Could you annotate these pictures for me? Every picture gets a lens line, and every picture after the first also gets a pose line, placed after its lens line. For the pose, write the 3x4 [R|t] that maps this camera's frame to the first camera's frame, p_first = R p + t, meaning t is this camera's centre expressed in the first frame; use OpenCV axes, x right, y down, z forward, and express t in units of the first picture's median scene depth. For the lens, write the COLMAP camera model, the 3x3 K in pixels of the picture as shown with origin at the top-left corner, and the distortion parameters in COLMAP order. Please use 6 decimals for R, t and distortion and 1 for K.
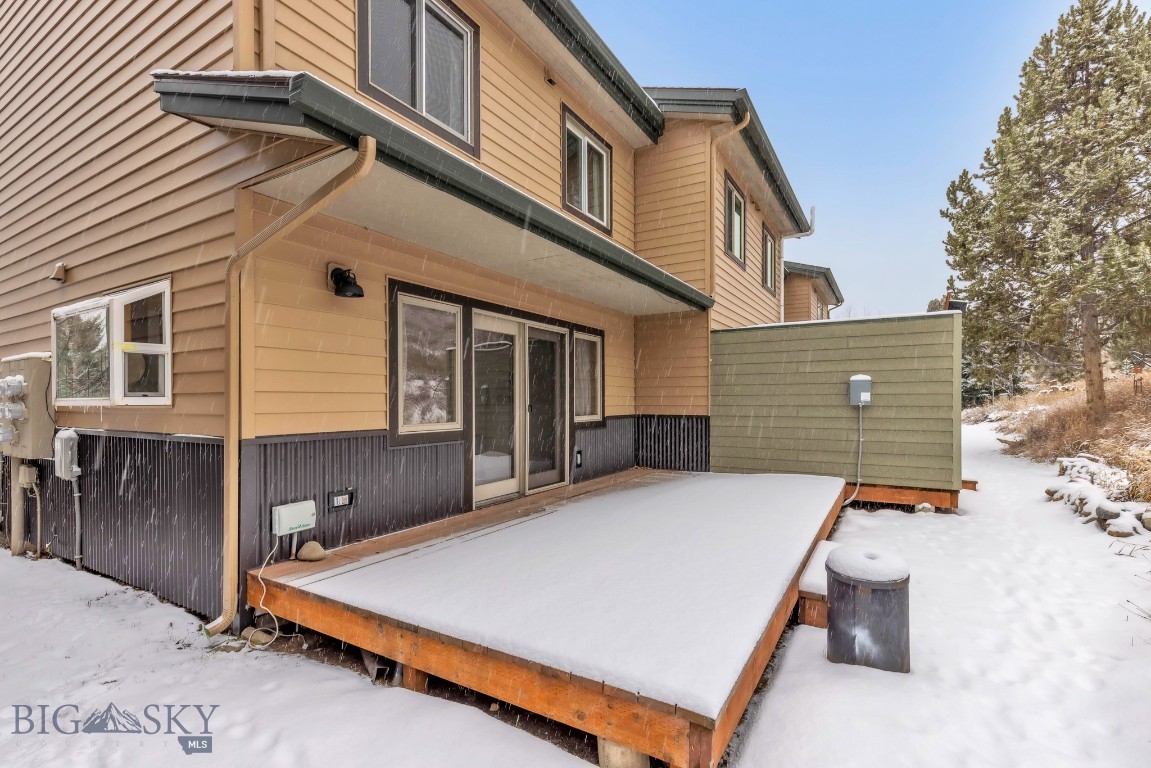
lens RADIAL K [[528.5, 0, 574.4], [0, 528.5, 398.8], [0, 0, 1]] dist [0.001405, 0.000056]
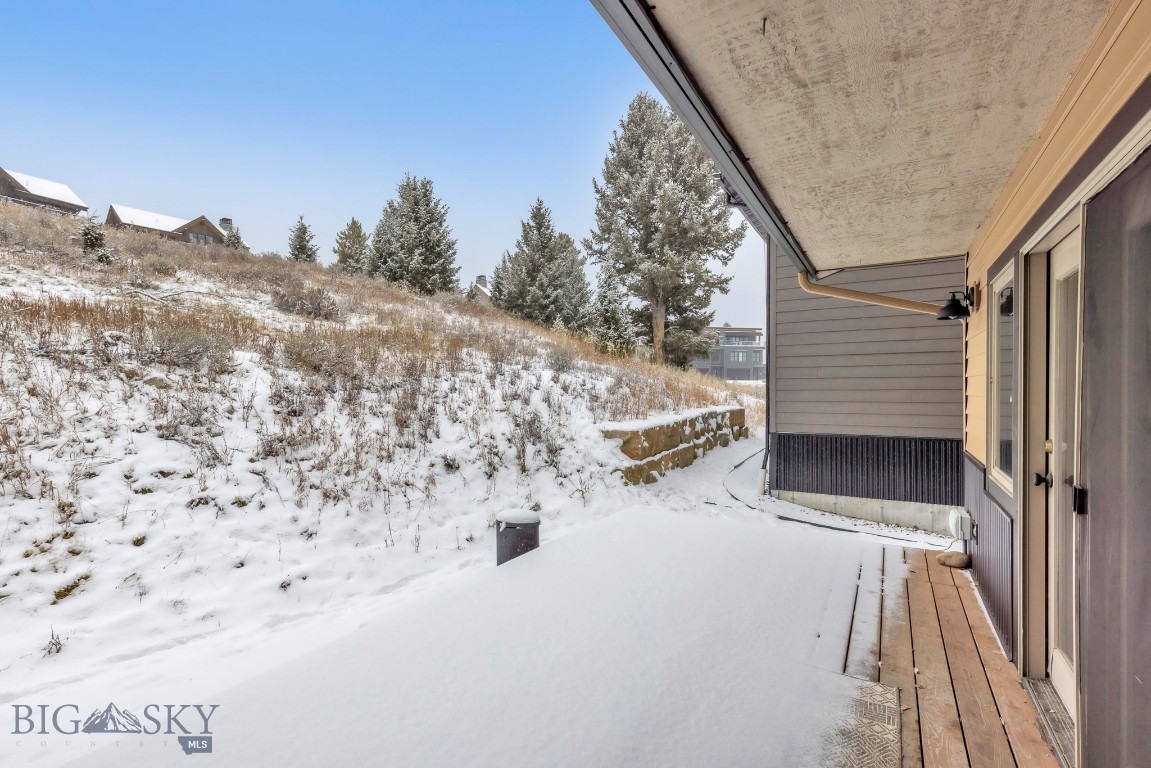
lens RADIAL K [[528.5, 0, 574.4], [0, 528.5, 398.8], [0, 0, 1]] dist [0.001405, 0.000056]
pose [[-0.999947, 0.008541, -0.005789, 0.220723], [0.008467, 0.999882, 0.012789, -0.049376], [0.005898, 0.012739, -0.999901, 1.538823]]
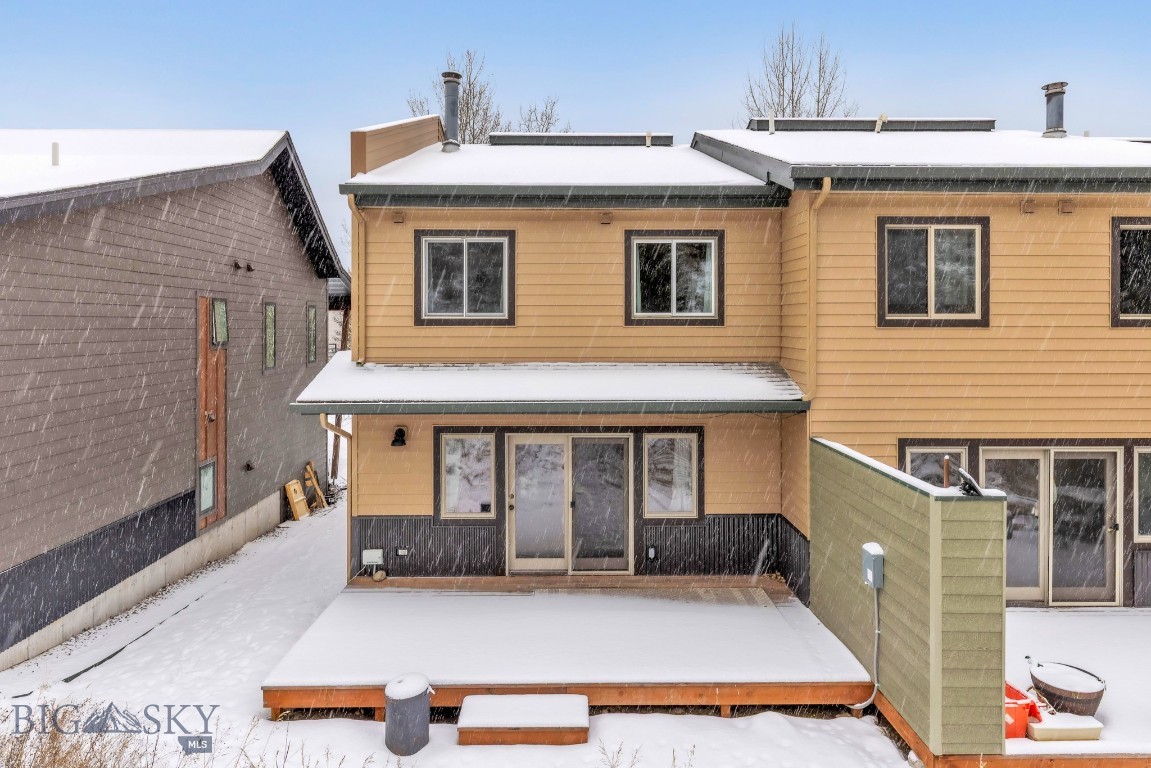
lens RADIAL K [[707.6, 0, 580.3], [0, 707.6, 323.7], [0, 0, 1]] dist [0.007903, -0.000796]
pose [[0.527516, -0.000242, -0.849545, 1.603069], [0.003786, 0.999991, 0.002066, -0.491032], [0.849537, -0.004306, 0.527512, 0.171320]]
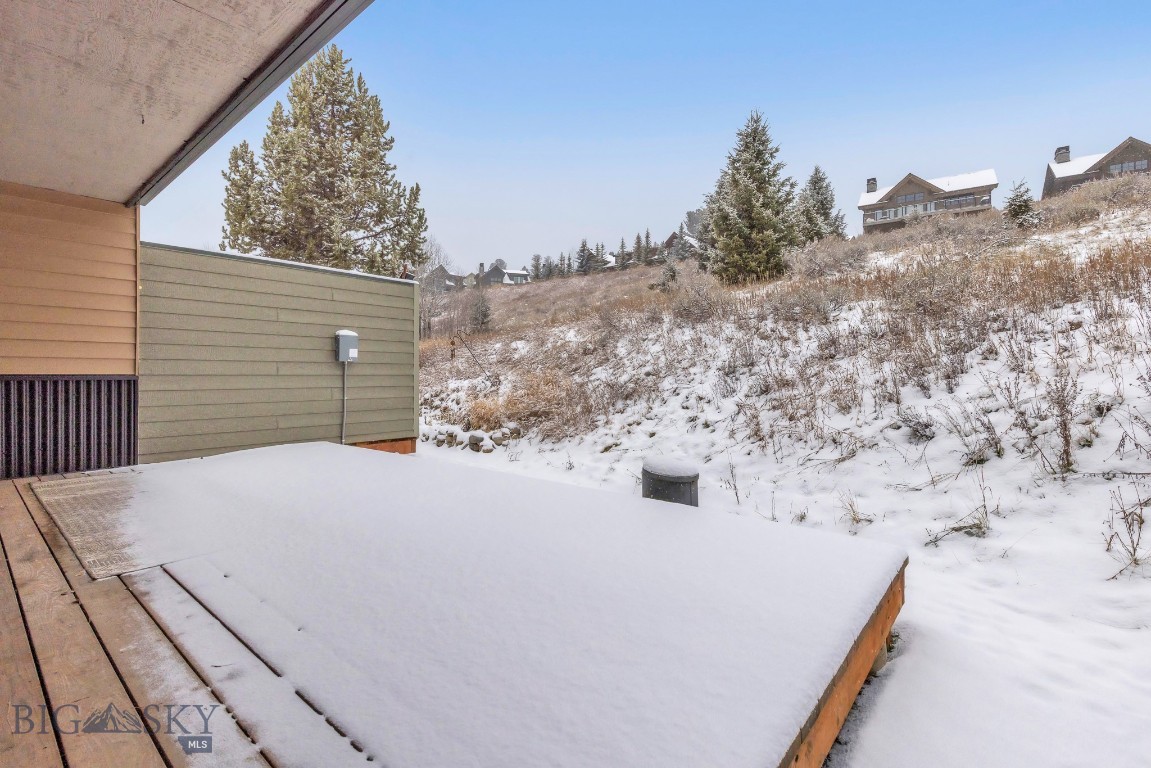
lens RADIAL K [[520.7, 0, 581.5], [0, 520.7, 374.2], [0, 0, 1]] dist [-0.000556, -0.000121]
pose [[0.148010, 0.003805, 0.988979, -0.444110], [-0.003393, 0.999989, -0.003339, 0.049263], [-0.988980, -0.002861, 0.148021, 0.597297]]
